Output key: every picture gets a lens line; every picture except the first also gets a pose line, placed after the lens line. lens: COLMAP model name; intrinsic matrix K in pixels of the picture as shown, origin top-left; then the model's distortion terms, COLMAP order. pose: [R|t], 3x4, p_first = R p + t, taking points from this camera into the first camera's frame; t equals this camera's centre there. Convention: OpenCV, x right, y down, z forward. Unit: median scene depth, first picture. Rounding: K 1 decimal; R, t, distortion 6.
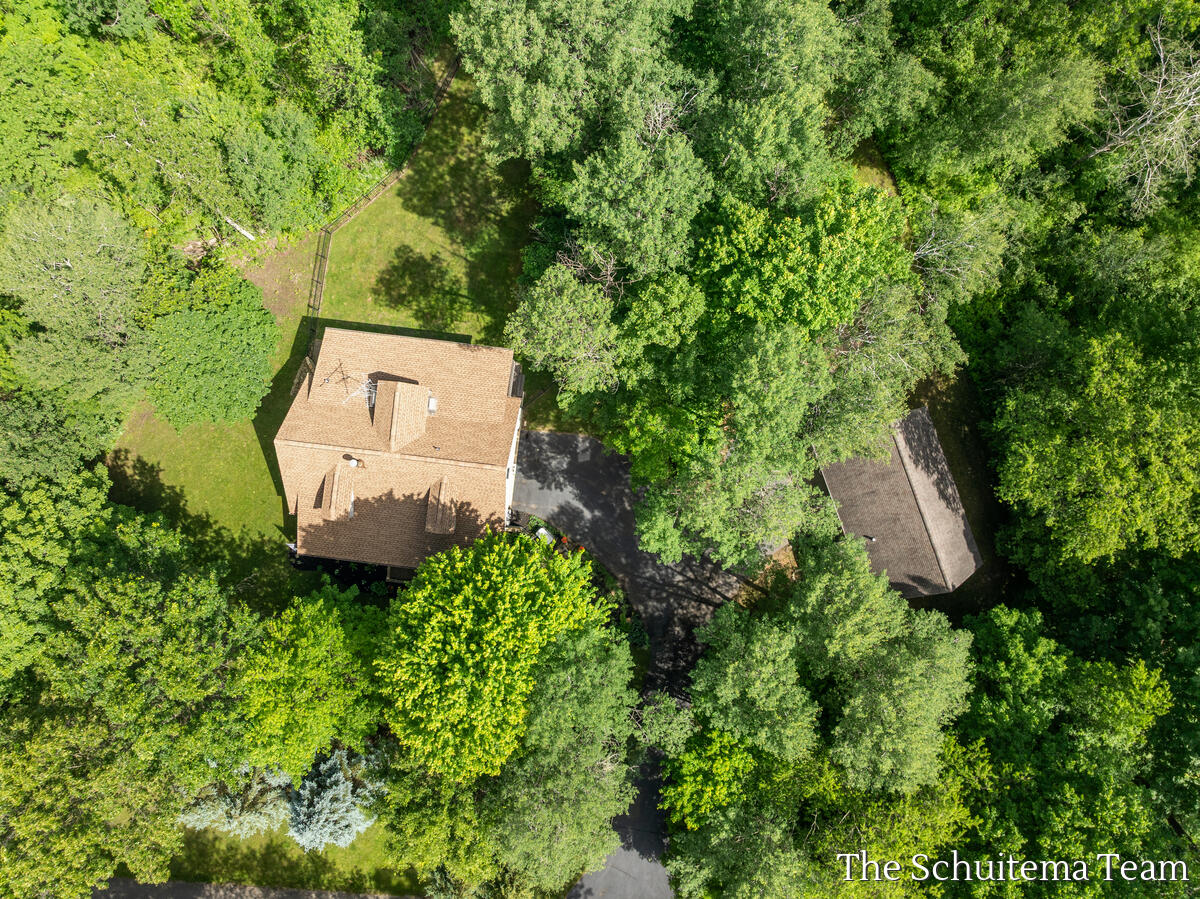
lens RADIAL K [[842.2, 0, 600.0], [0, 842.2, 449.5], [0, 0, 1]] dist [-0.037914, 0.008885]
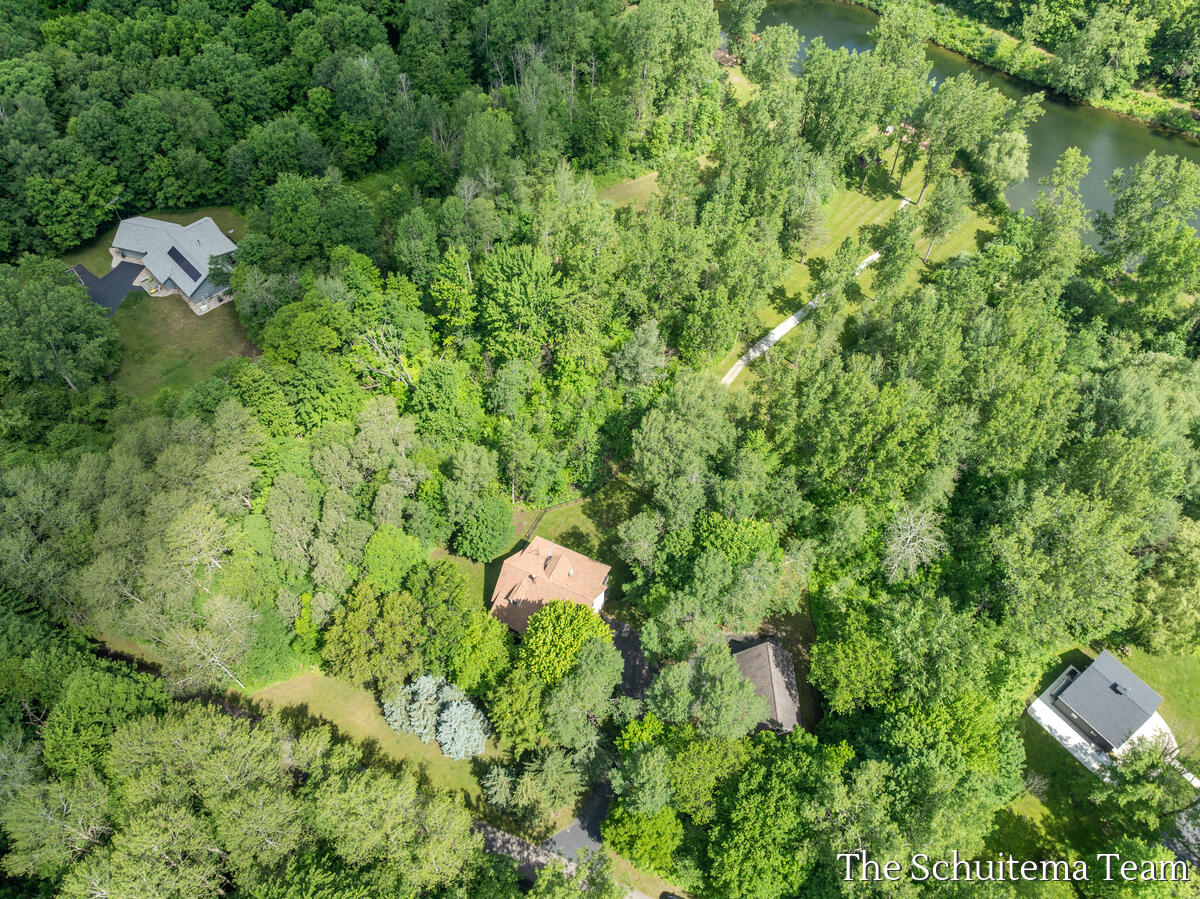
lens RADIAL K [[839.1, 0, 600.0], [0, 839.1, 449.5], [0, 0, 1]] dist [-0.041429, 0.003097]
pose [[0.948153, 0.259708, -0.183189, 0.199601], [-0.317813, 0.772530, -0.549721, 0.889908], [-0.001248, 0.579439, 0.815015, -1.023986]]
